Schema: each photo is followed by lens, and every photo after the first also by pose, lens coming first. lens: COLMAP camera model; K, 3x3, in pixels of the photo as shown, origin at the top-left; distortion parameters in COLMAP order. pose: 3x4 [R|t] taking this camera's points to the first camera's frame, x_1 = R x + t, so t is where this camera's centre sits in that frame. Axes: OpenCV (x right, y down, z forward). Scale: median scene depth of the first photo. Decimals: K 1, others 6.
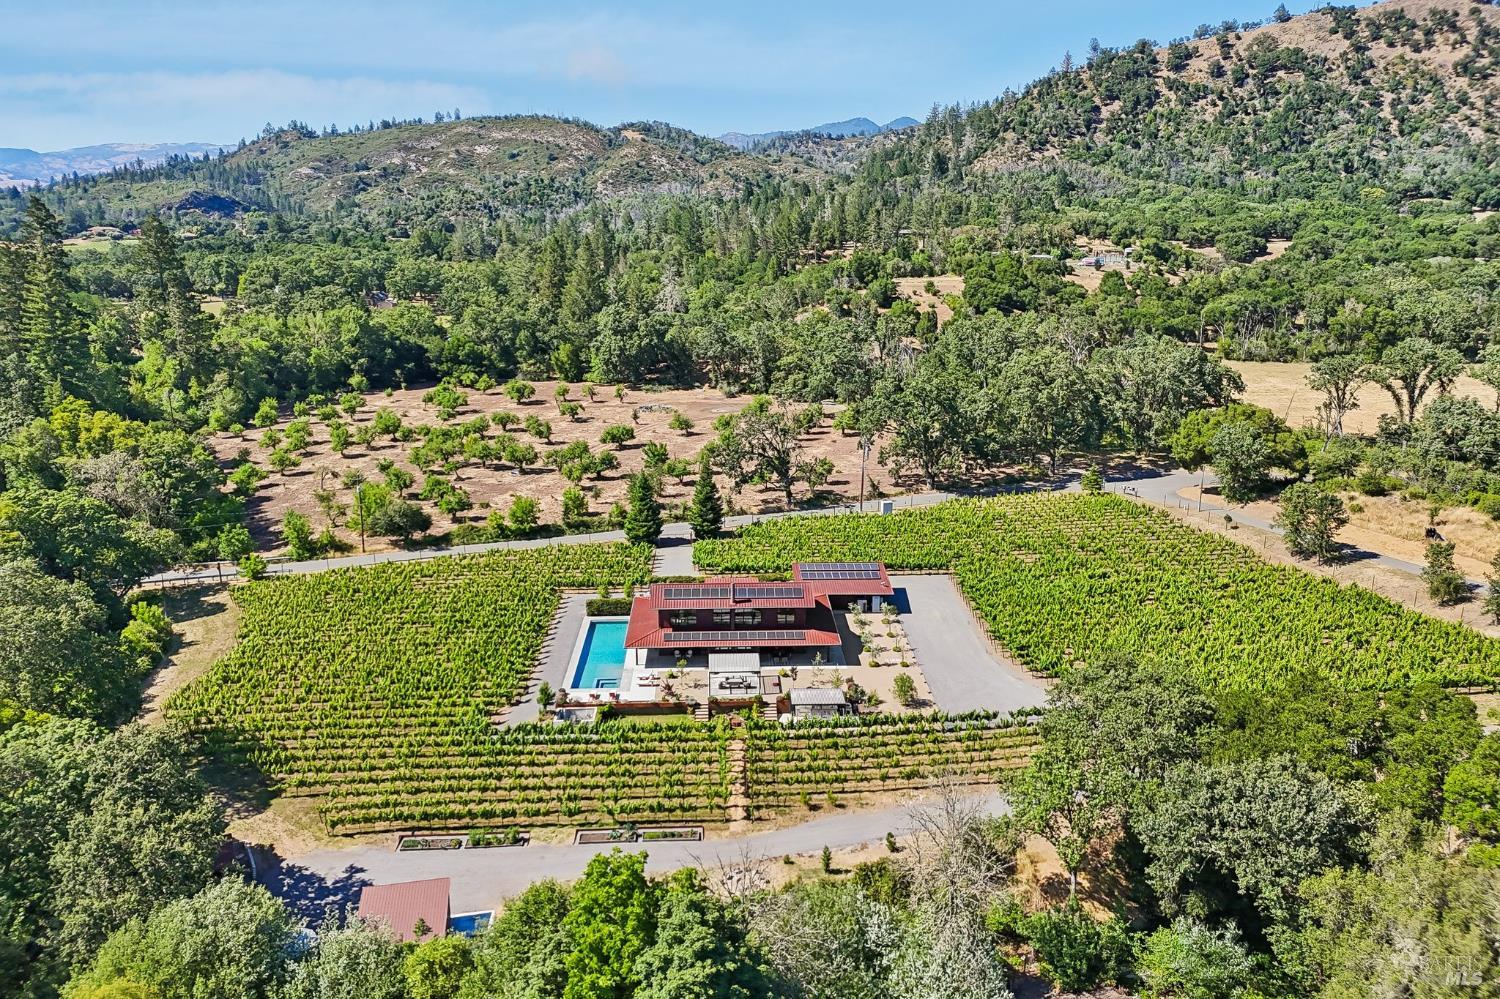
lens RADIAL K [[1122.9, 0, 746.0], [0, 1122.9, 496.6], [0, 0, 1]] dist [0.070767, -0.071297]
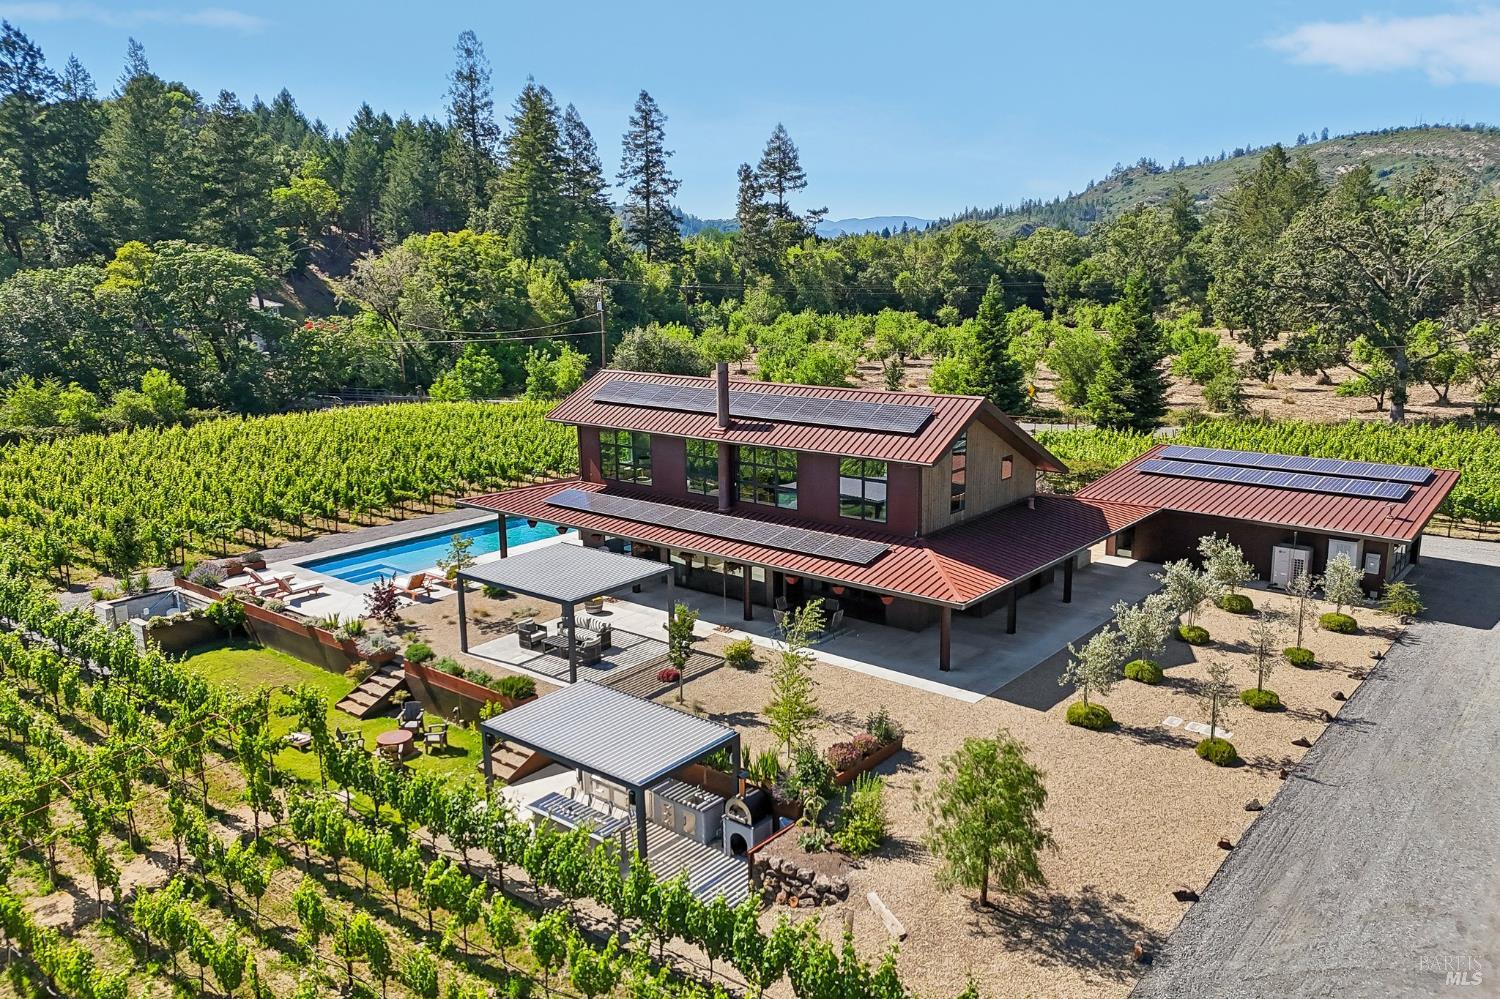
lens RADIAL K [[1122.9, 0, 746.0], [0, 1122.9, 496.6], [0, 0, 1]] dist [0.070767, -0.071297]
pose [[0.750612, 0.127903, -0.648246, 0.032799], [-0.163954, 0.986456, 0.004790, 0.017341], [0.640079, 0.102687, 0.761416, 0.117135]]
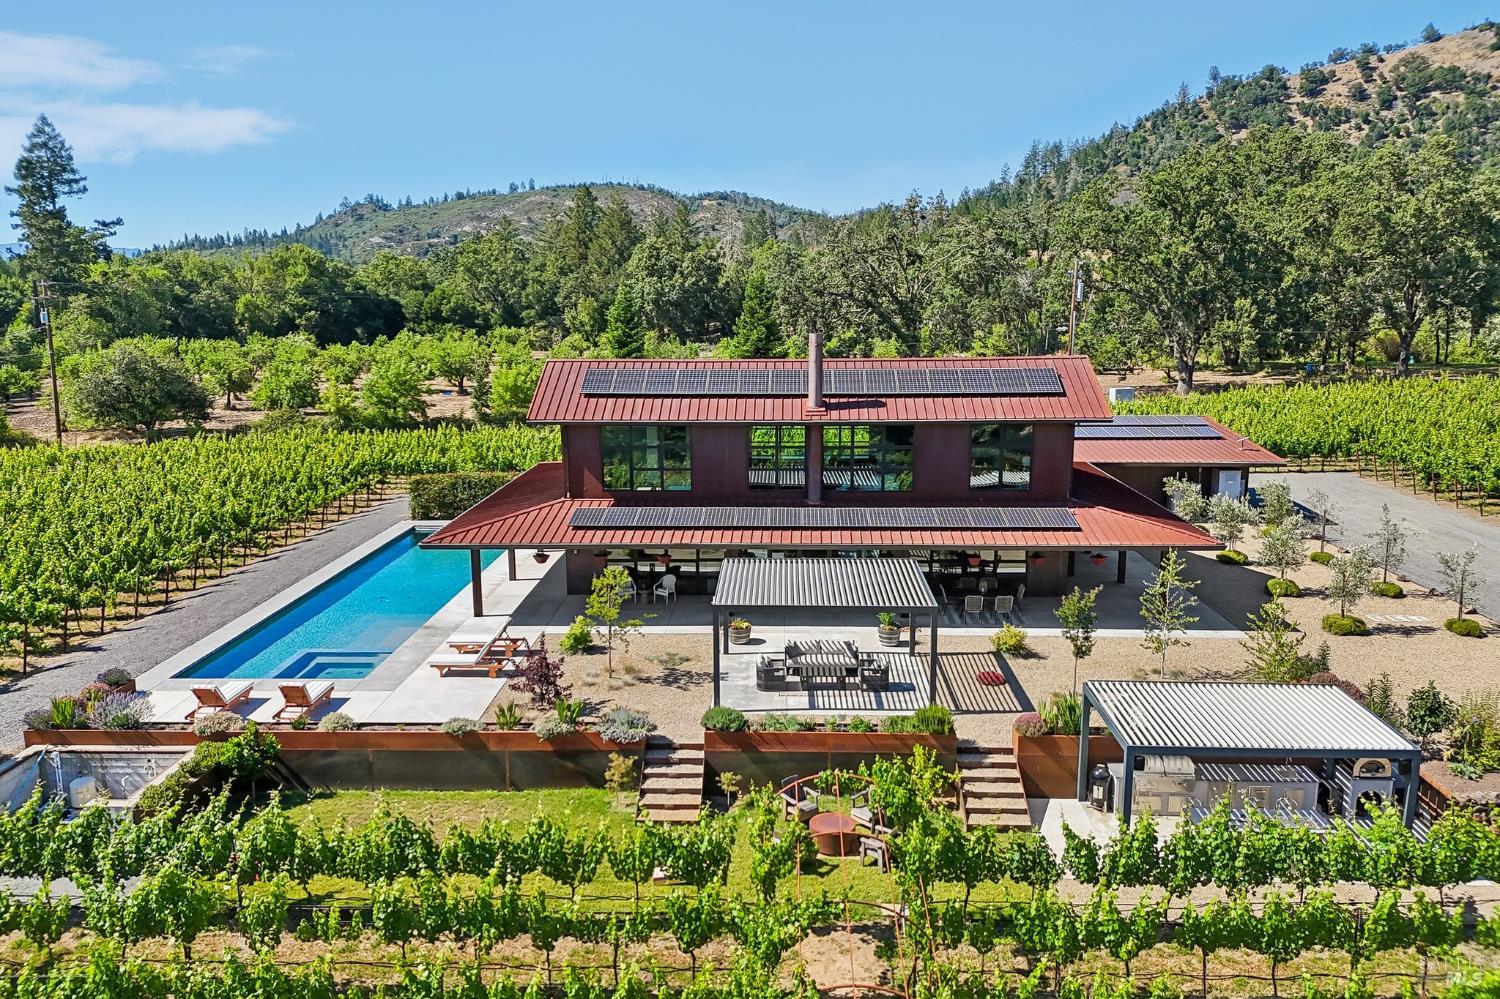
lens RADIAL K [[1122.9, 0, 746.0], [0, 1122.9, 496.6], [0, 0, 1]] dist [0.070767, -0.071297]
pose [[0.997660, 0.007470, -0.067965, -0.001589], [-0.013237, 0.996309, -0.084808, 0.022043], [0.067081, 0.085509, 0.994077, 0.110652]]
